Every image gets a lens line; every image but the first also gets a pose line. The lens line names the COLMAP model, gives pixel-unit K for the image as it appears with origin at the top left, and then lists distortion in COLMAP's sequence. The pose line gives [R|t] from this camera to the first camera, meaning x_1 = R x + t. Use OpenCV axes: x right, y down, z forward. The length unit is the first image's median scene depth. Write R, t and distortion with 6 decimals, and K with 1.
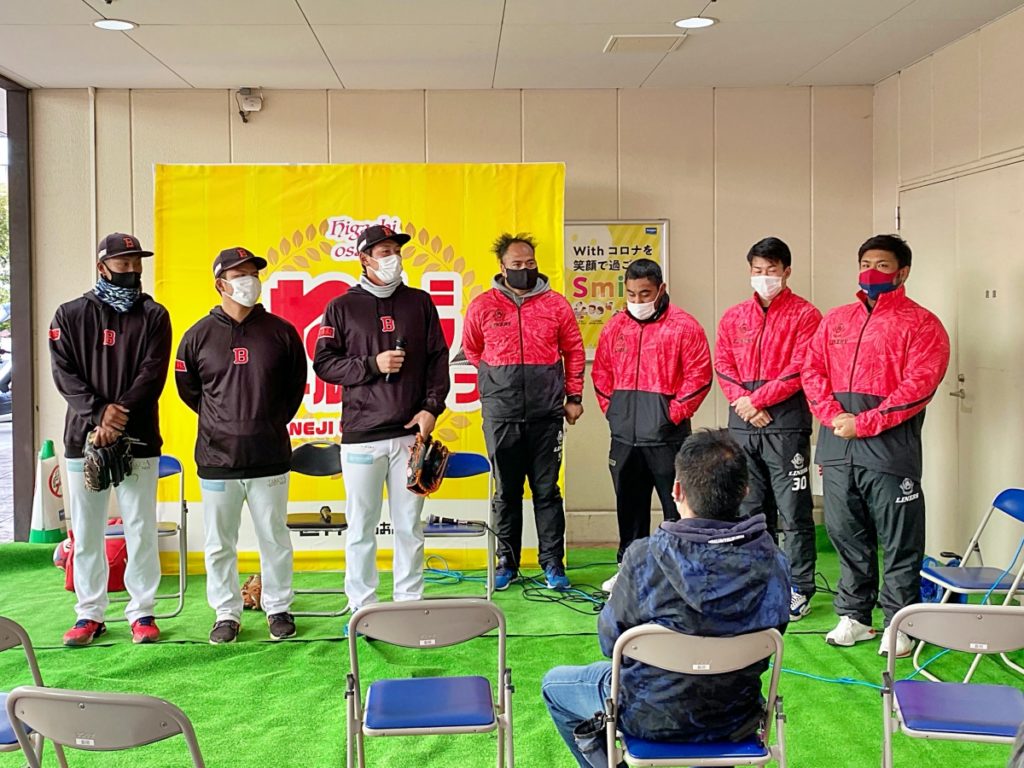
lens RADIAL K [[789.5, 0, 512.0], [0, 789.5, 362.9], [0, 0, 1]] dist [-0.076273, -0.006164]
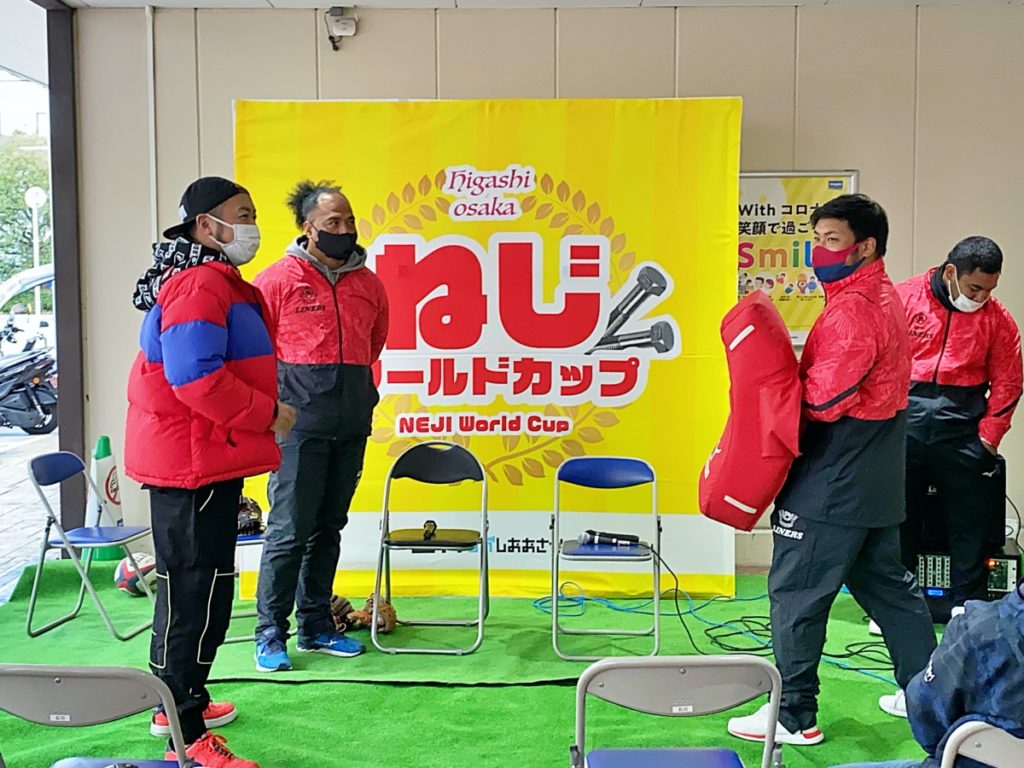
lens RADIAL K [[914.6, 0, 512.0], [0, 914.6, 384.0], [0, 0, 1]] dist [-0.005595, -0.094956]
pose [[0.997749, 0.011328, -0.066092, -0.100190], [-0.008740, 0.999188, 0.039330, 0.001788], [0.066484, -0.038664, 0.997038, 0.047879]]
